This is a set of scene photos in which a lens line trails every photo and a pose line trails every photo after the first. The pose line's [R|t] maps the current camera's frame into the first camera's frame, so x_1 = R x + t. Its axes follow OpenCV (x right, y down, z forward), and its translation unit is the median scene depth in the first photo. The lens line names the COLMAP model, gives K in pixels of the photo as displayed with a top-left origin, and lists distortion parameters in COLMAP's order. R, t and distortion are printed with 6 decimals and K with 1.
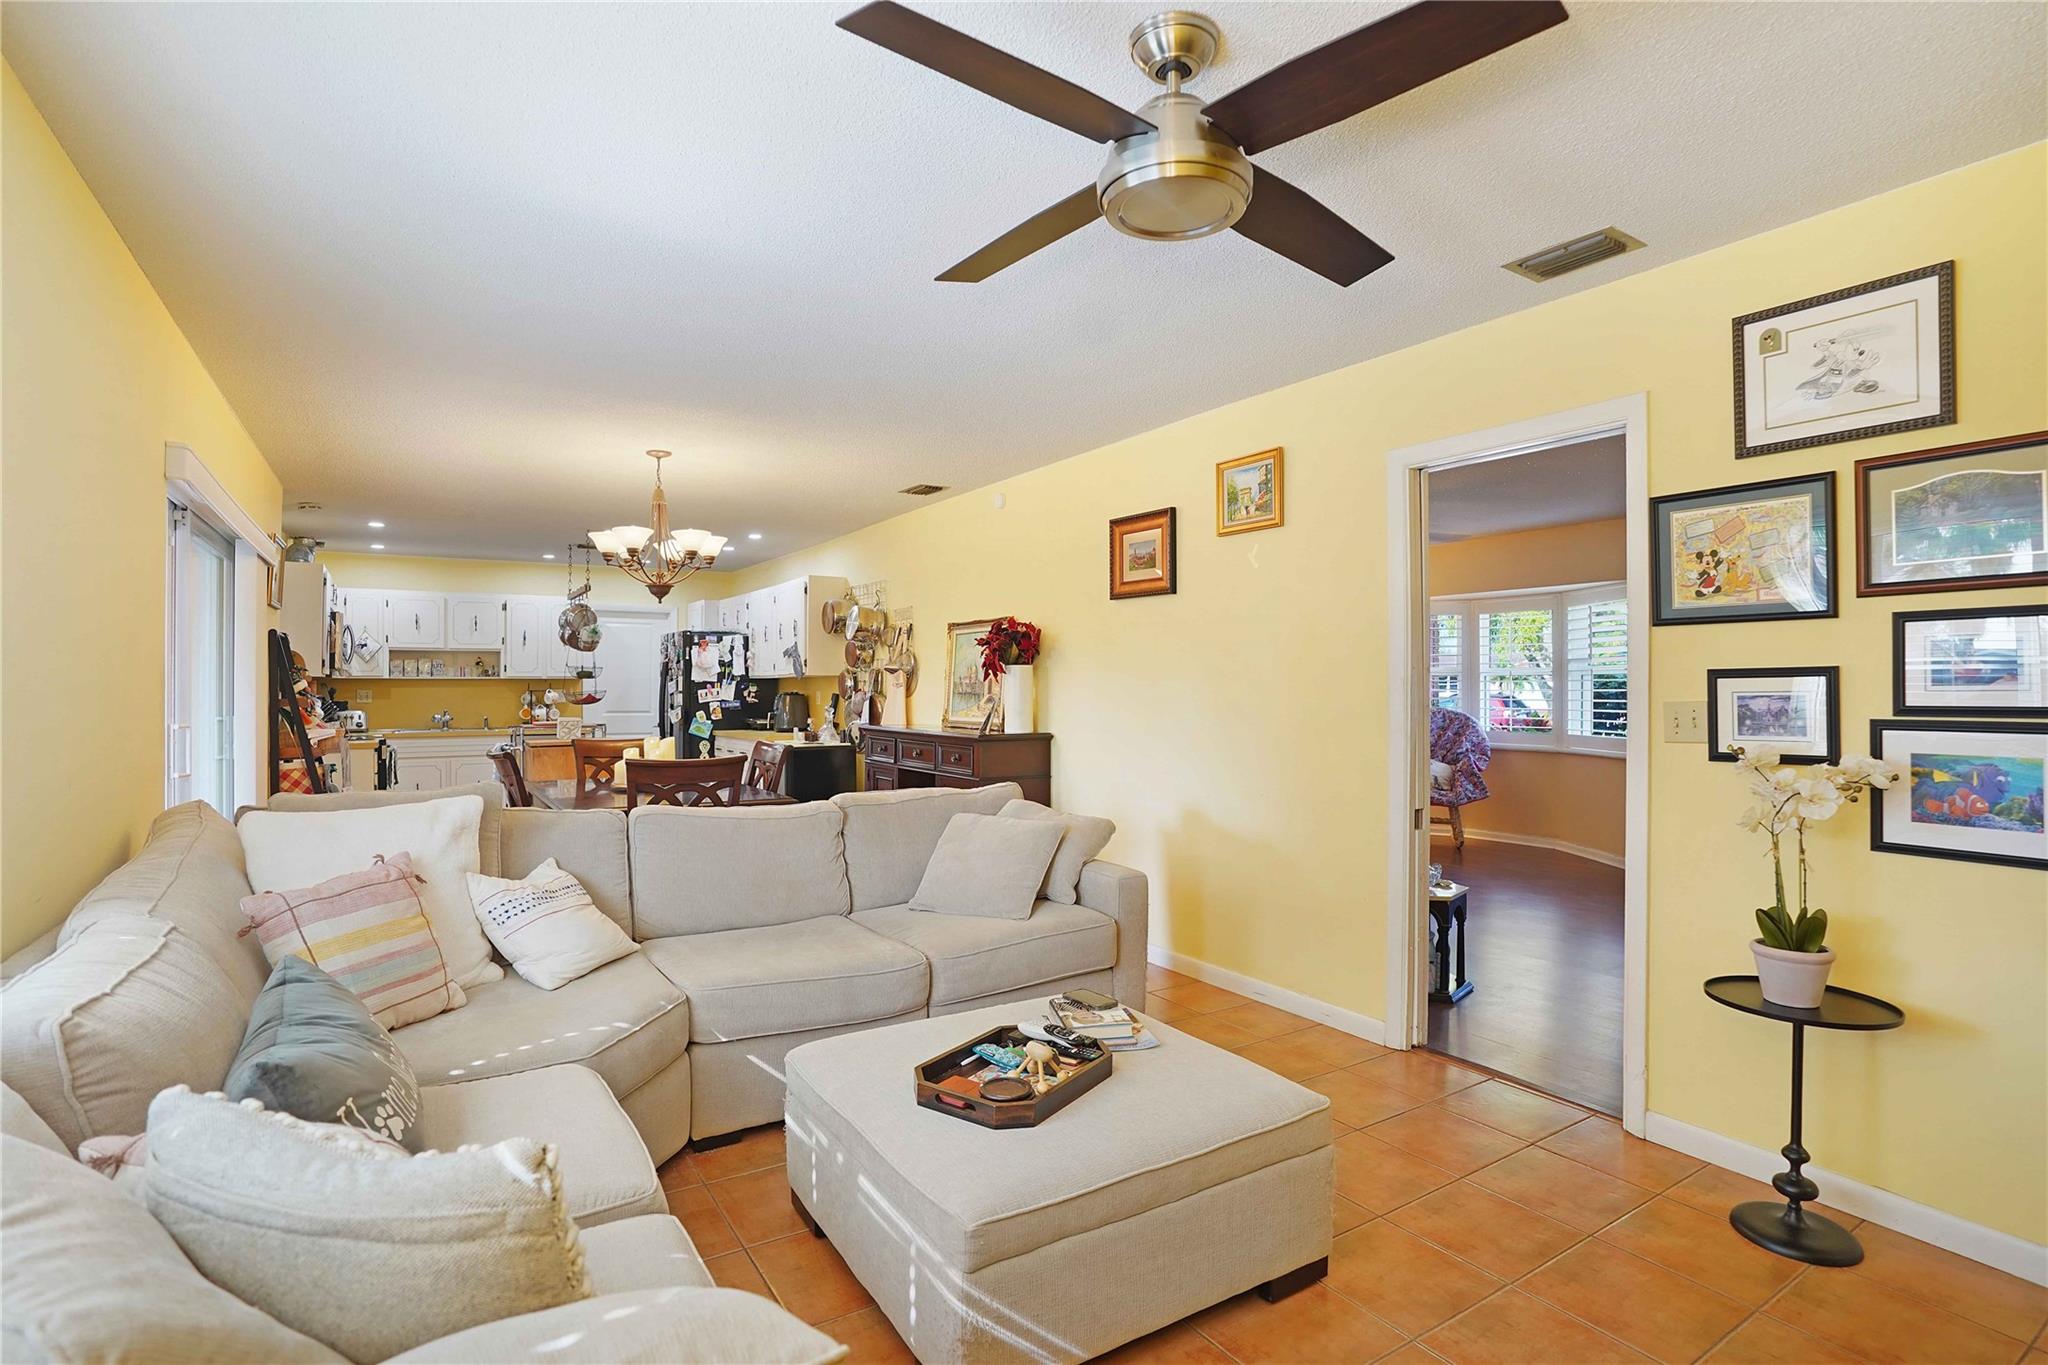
lens RADIAL K [[978.1, 0, 1020.8], [0, 978.1, 683.0], [0, 0, 1]] dist [-0.063962, 0.021467]
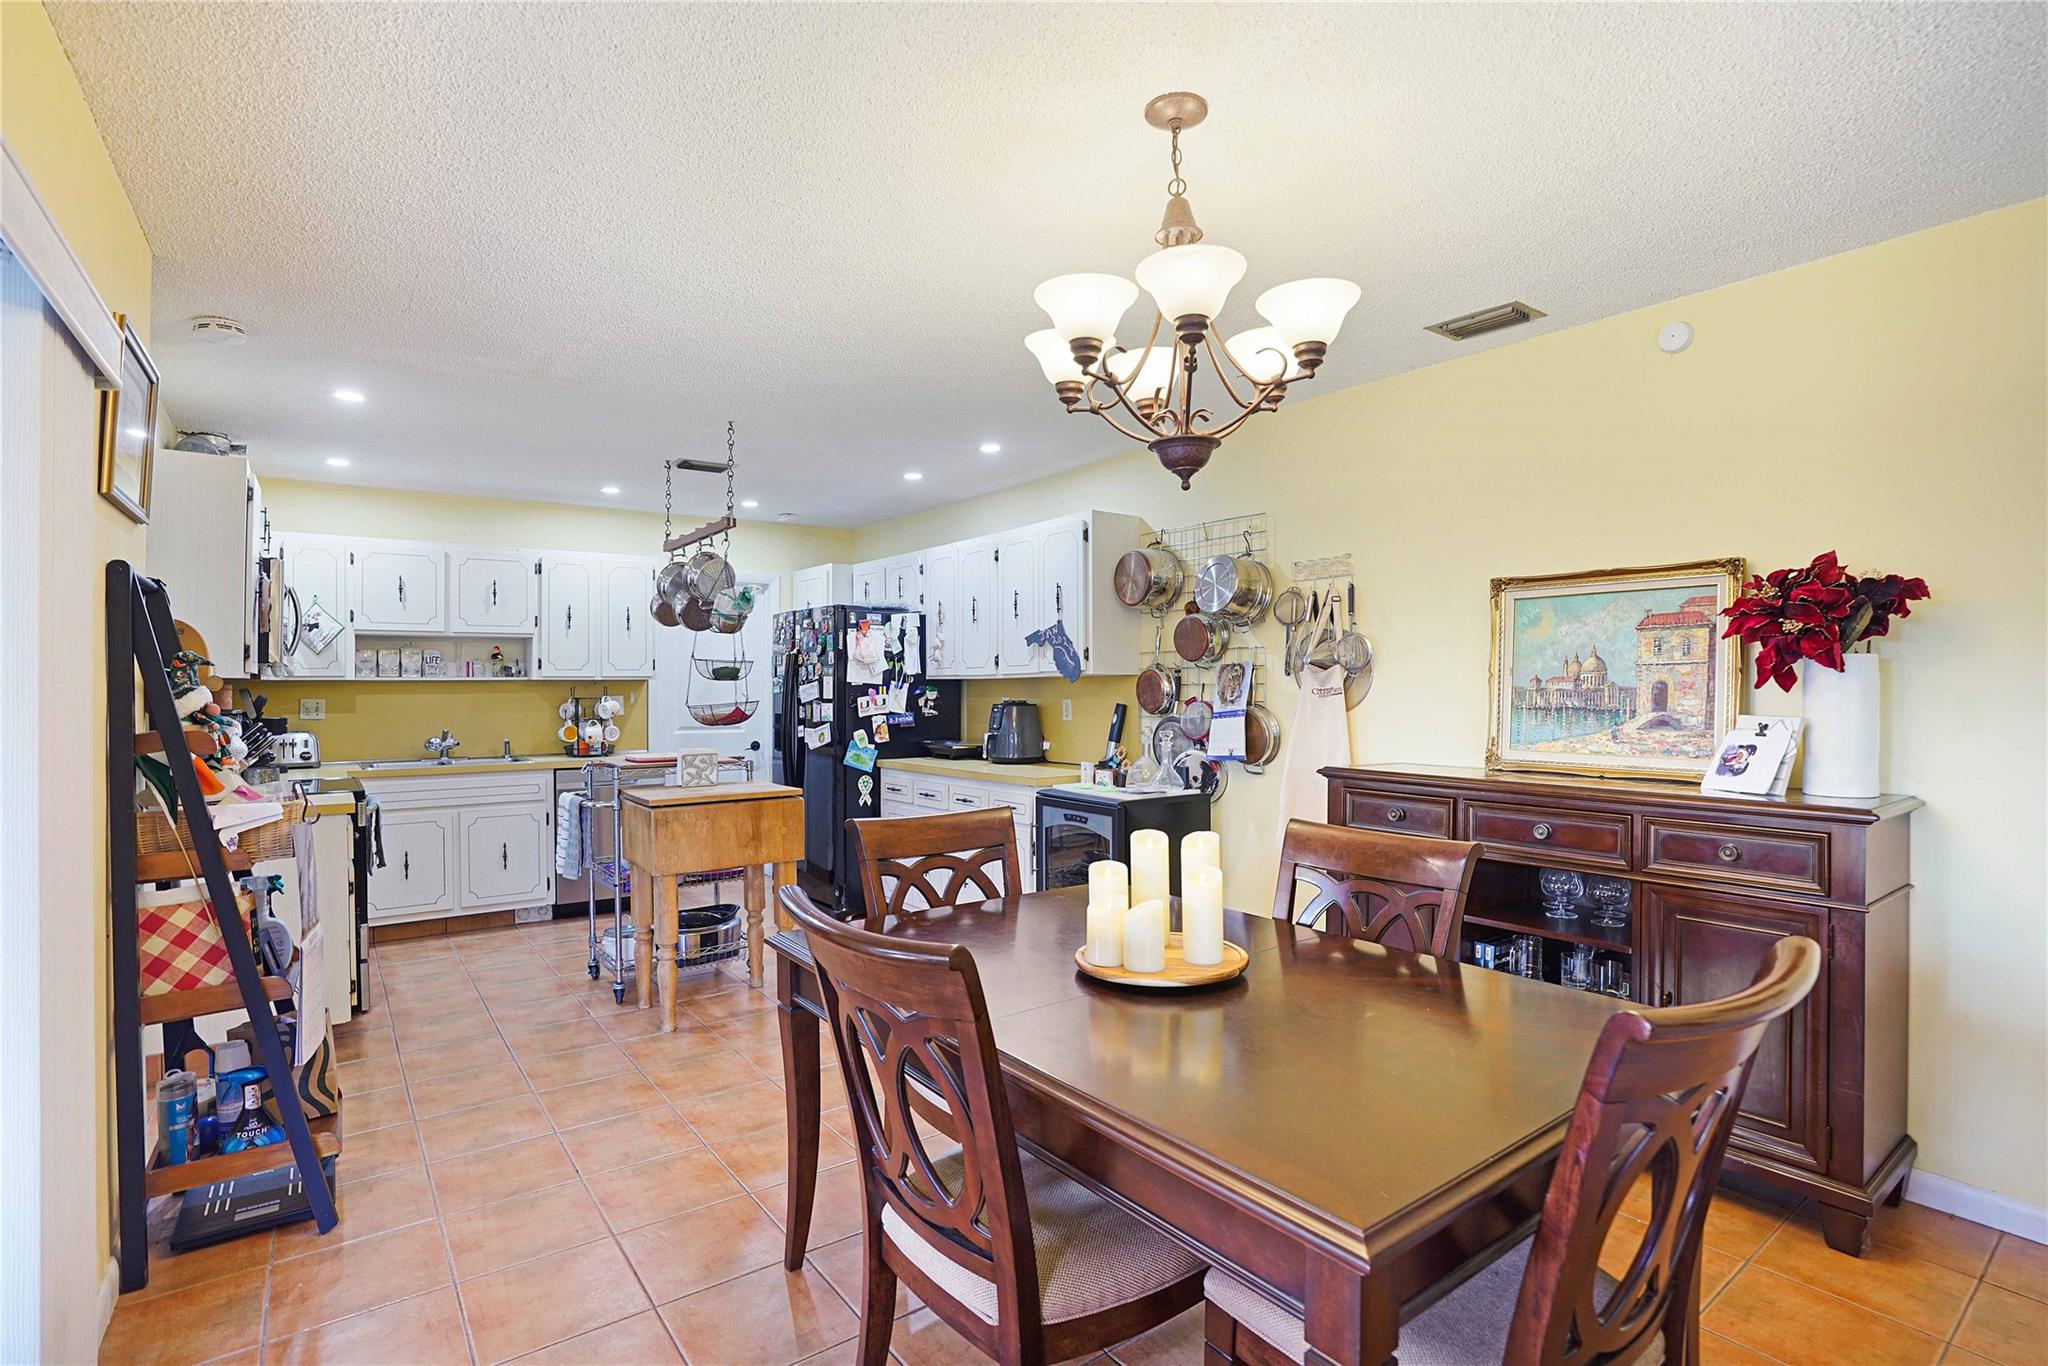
lens RADIAL K [[978.1, 0, 1022.0], [0, 978.1, 681.0], [0, 0, 1]] dist [-0.063962, 0.021467]
pose [[0.998236, -0.001165, 0.059353, -0.297477], [0.001139, 0.999999, 0.000464, -0.004348], [-0.059353, -0.000396, 0.998237, 0.399870]]
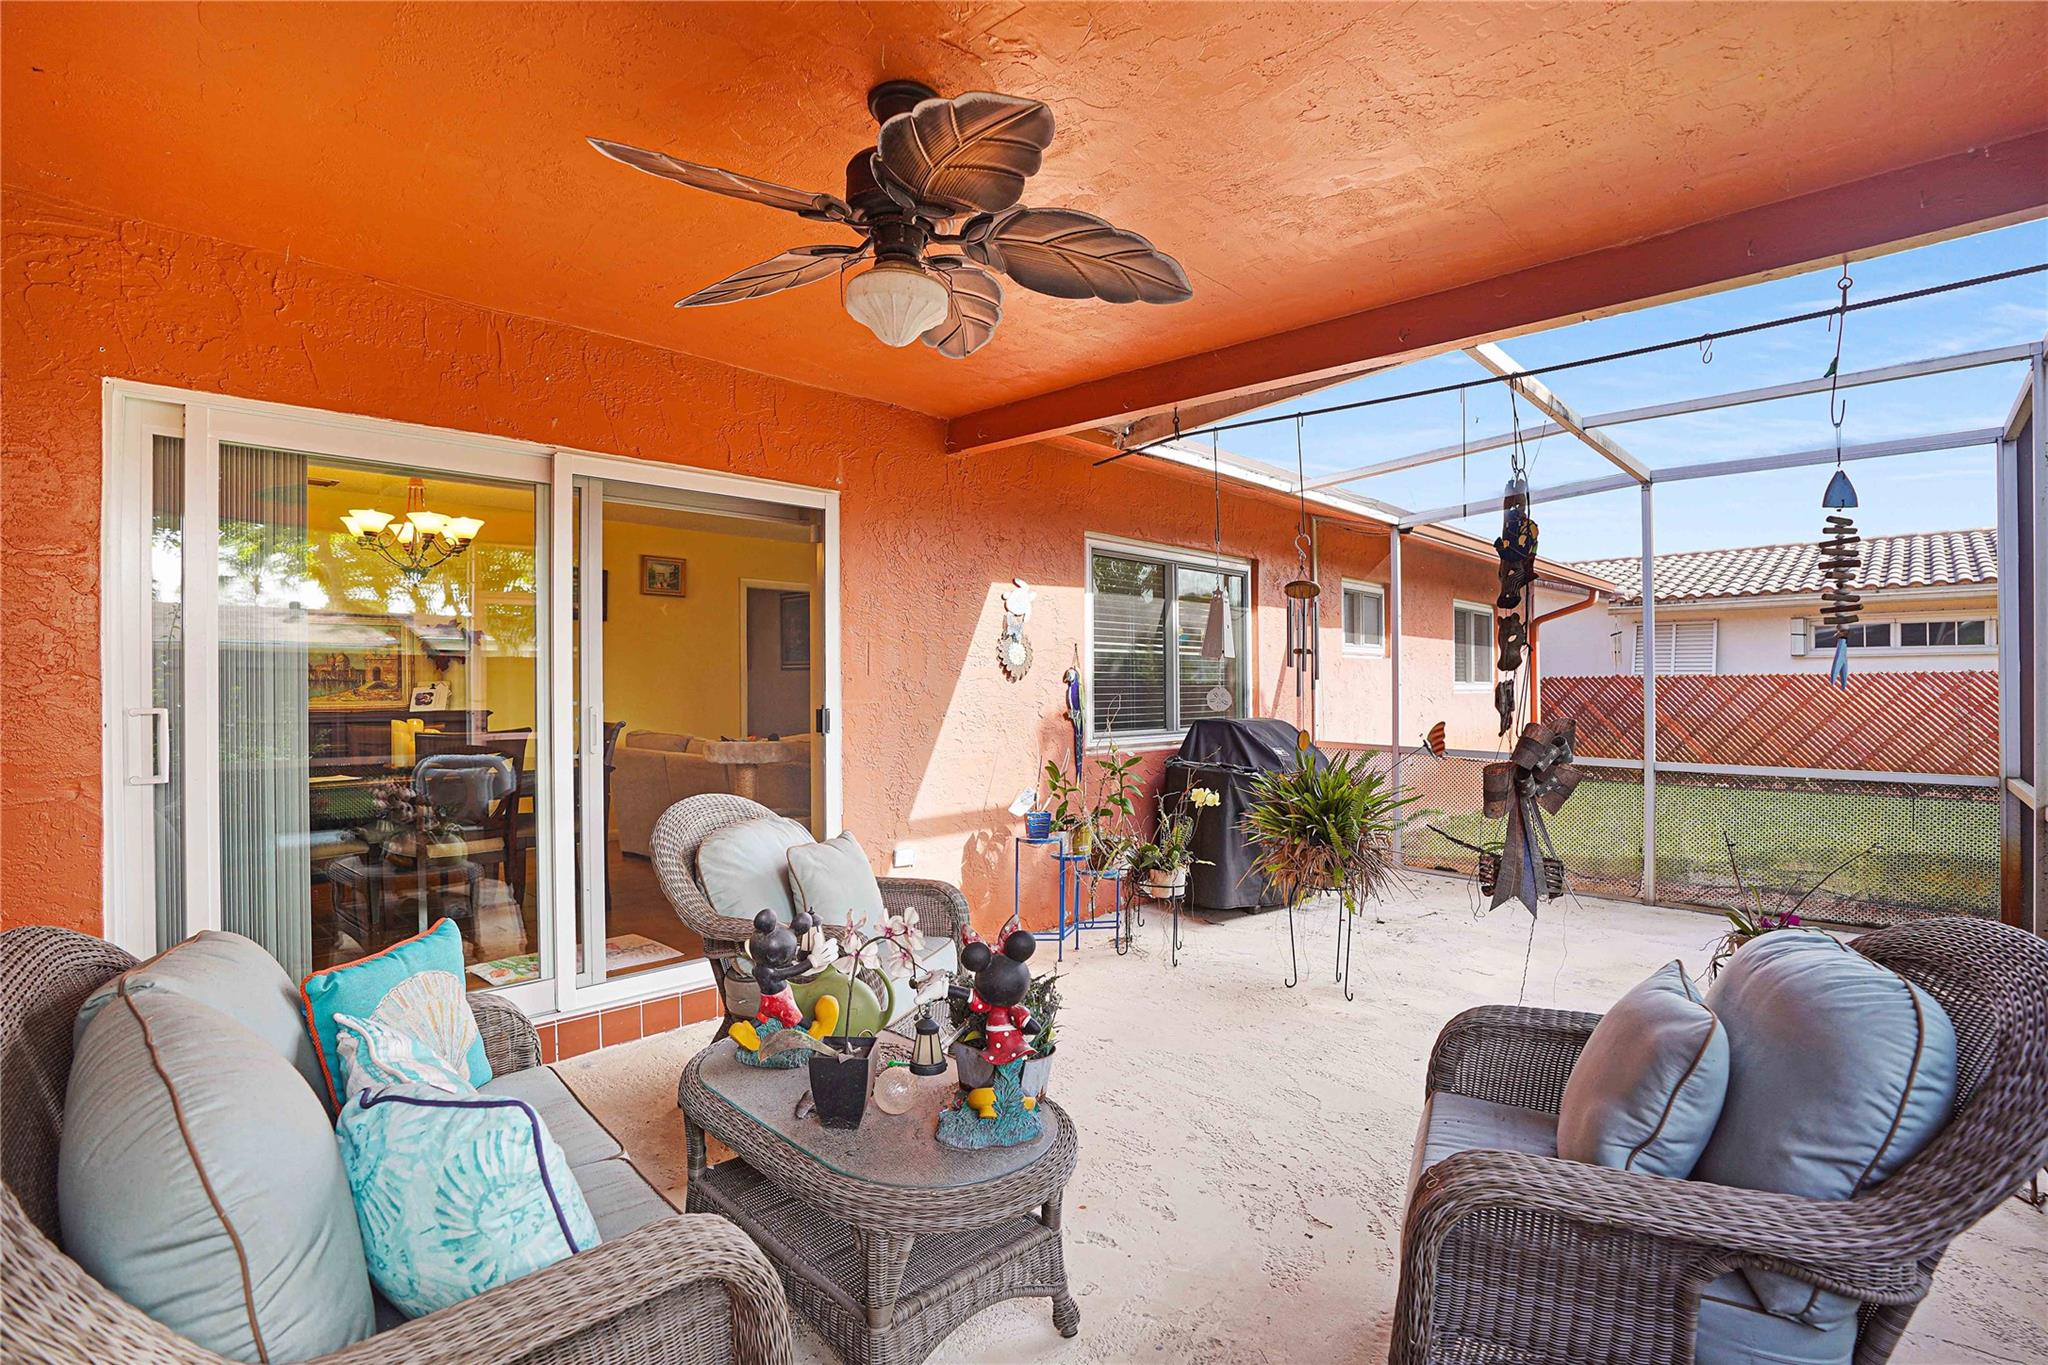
lens RADIAL K [[978.1, 0, 1034.1], [0, 978.1, 680.3], [0, 0, 1]] dist [-0.063962, 0.021467]
pose [[-0.227051, 0.011838, 0.973811, -0.972957], [0.006189, 0.999923, -0.010712, 0.020331], [-0.973863, 0.003594, -0.227107, 0.387578]]
